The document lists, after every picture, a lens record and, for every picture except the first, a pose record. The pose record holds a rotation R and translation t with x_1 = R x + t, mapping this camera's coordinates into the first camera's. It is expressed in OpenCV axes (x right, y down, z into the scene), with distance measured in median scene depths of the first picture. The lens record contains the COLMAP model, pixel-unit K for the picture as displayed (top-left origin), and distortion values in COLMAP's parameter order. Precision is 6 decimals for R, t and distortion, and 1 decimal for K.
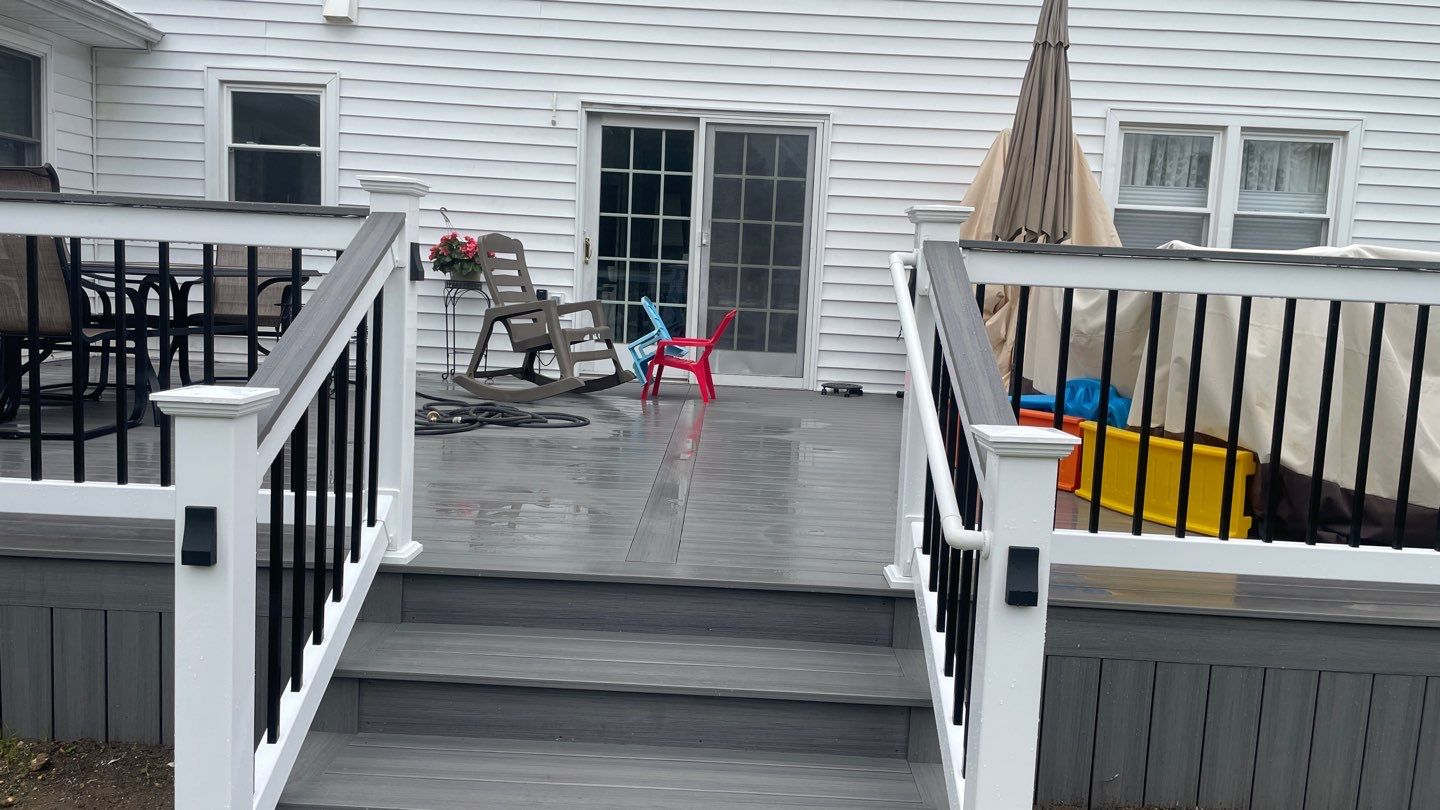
lens RADIAL K [[1079.4, 0, 724.5], [0, 1079.4, 397.4], [0, 0, 1]] dist [0.081632, -0.113145]
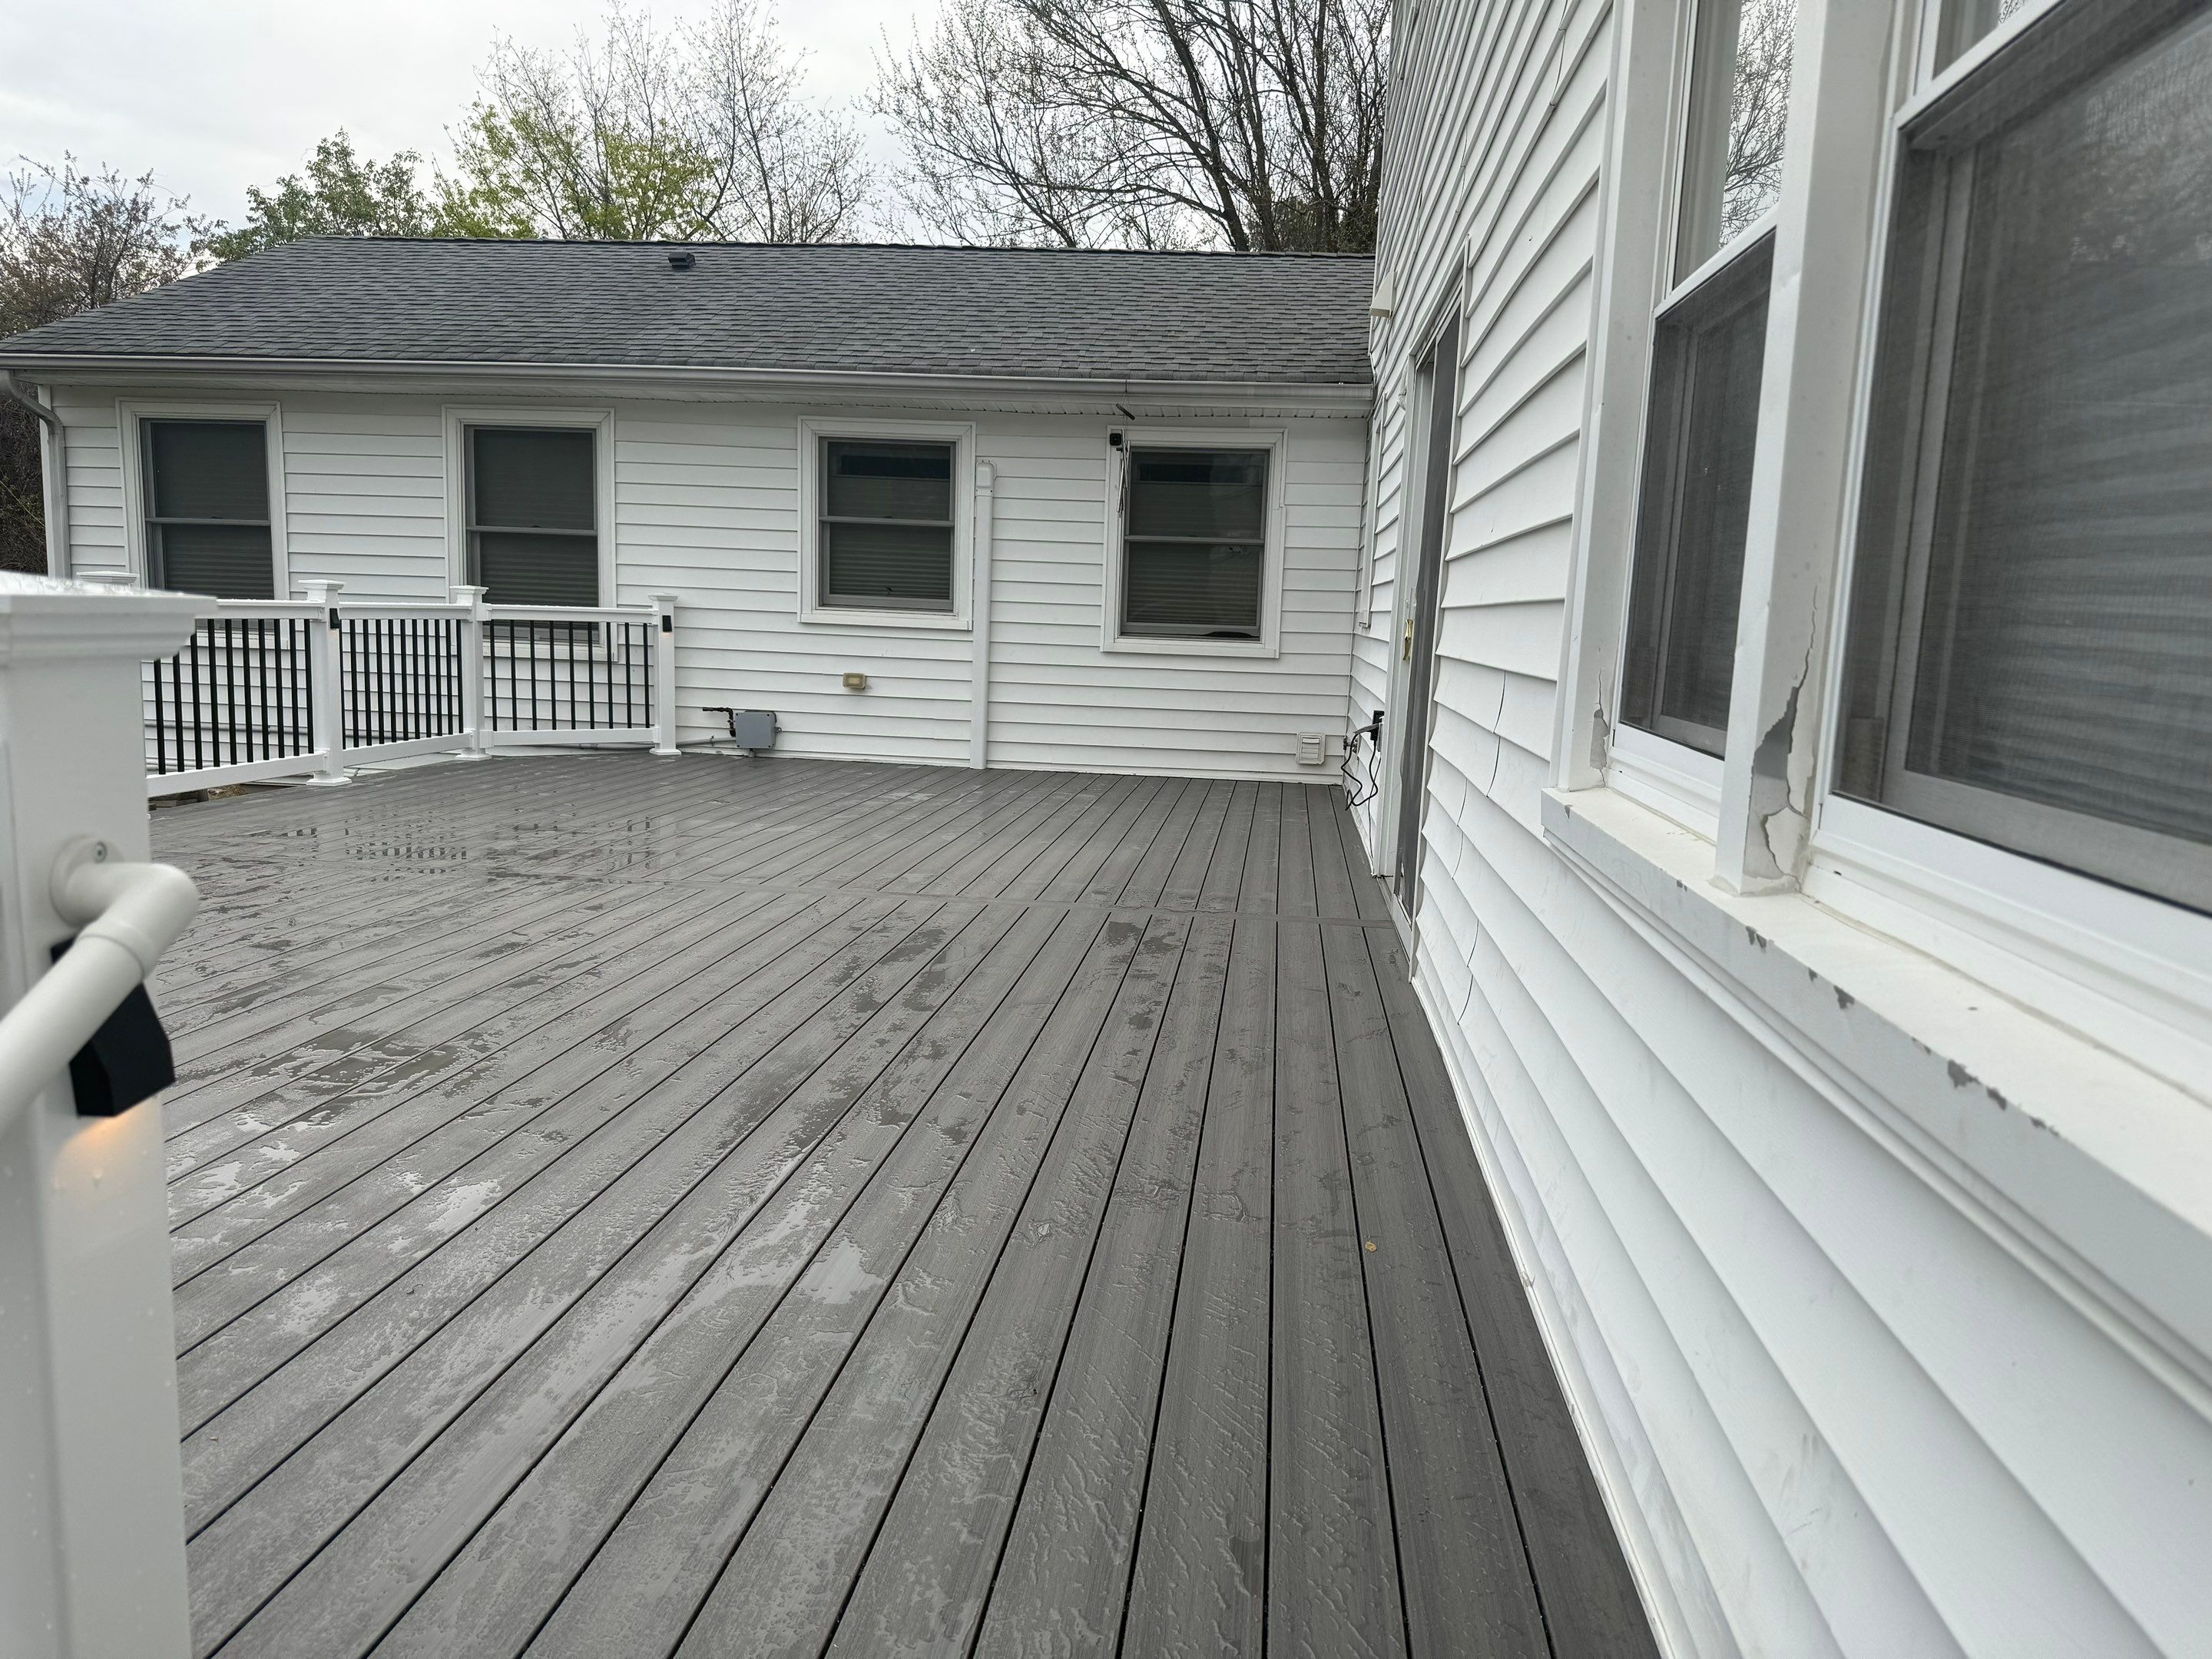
lens RADIAL K [[1532.9, 0, 1127.2], [0, 1532.9, 842.2], [0, 0, 1]] dist [0.085529, -0.139501]
pose [[-0.096177, 0.093225, -0.990989, 1.206698], [-0.153038, 0.982381, 0.107268, -0.191992], [0.983529, 0.161976, -0.080215, 1.820592]]
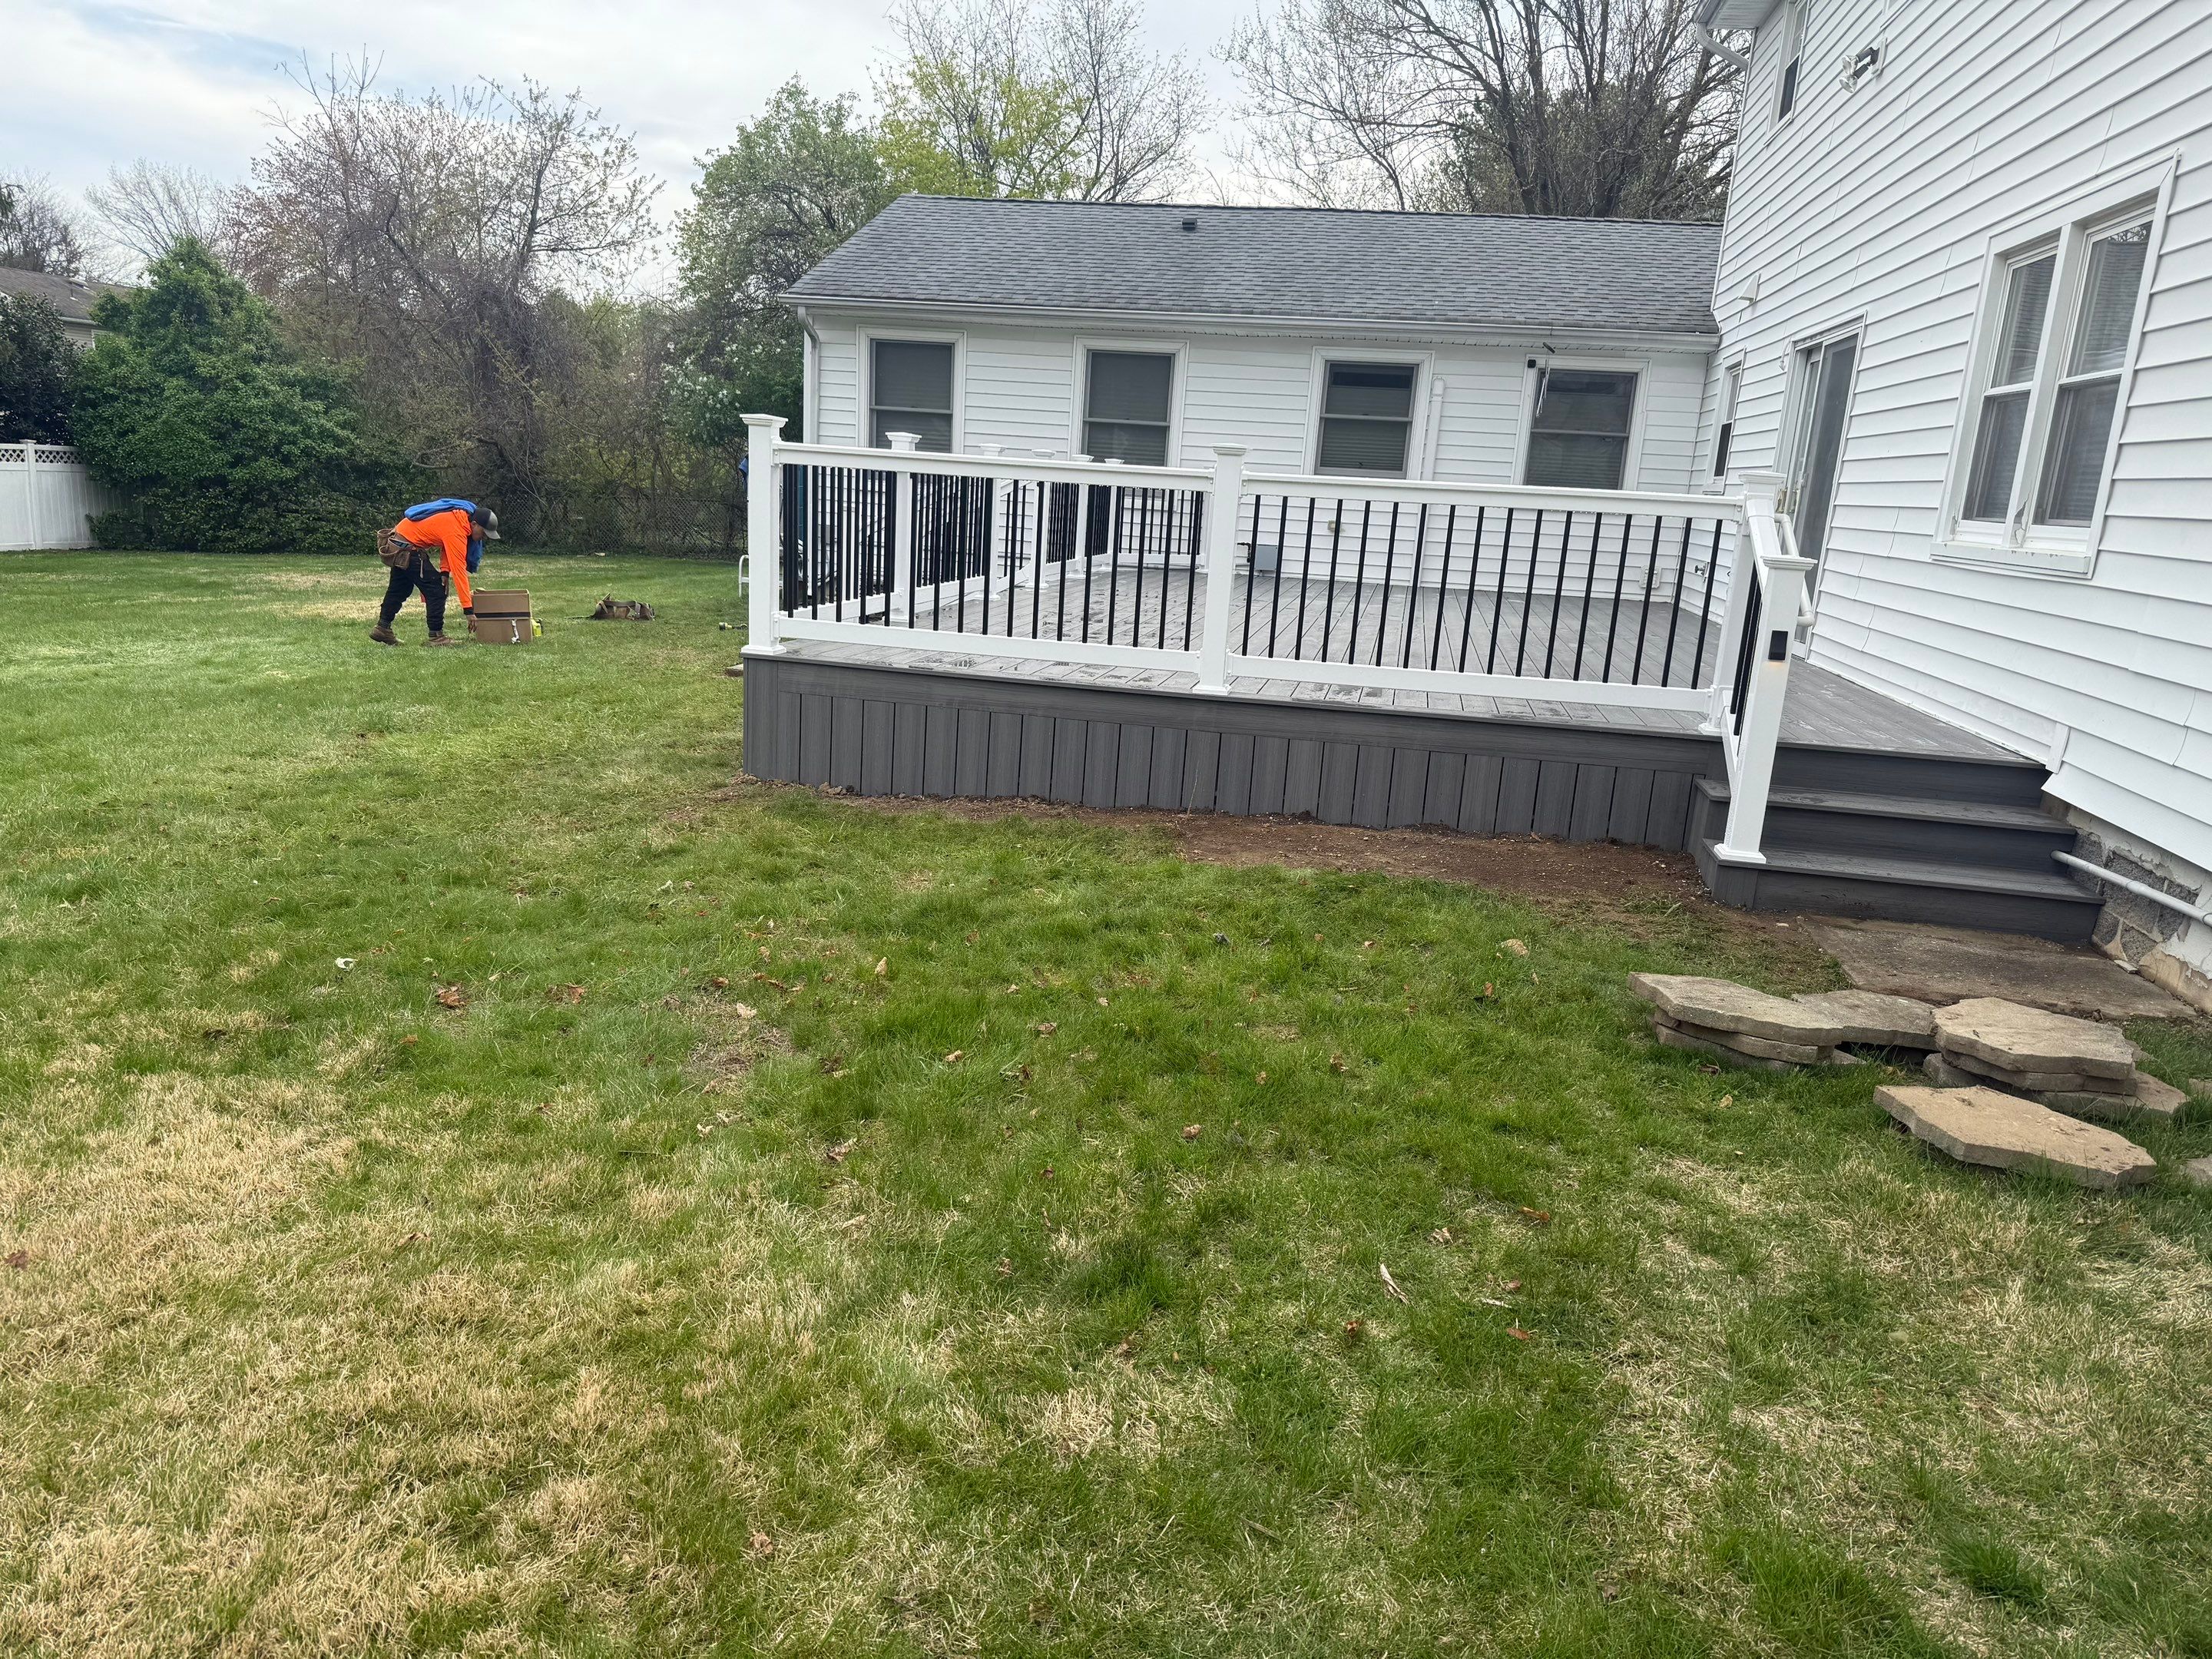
lens RADIAL K [[1532.9, 0, 1127.2], [0, 1532.9, 842.2], [0, 0, 1]] dist [0.085529, -0.139501]
pose [[-0.173576, 0.168179, -0.970354, 2.548728], [-0.177419, 0.963849, 0.198788, -0.034293], [0.968707, 0.206664, -0.137463, 1.353068]]
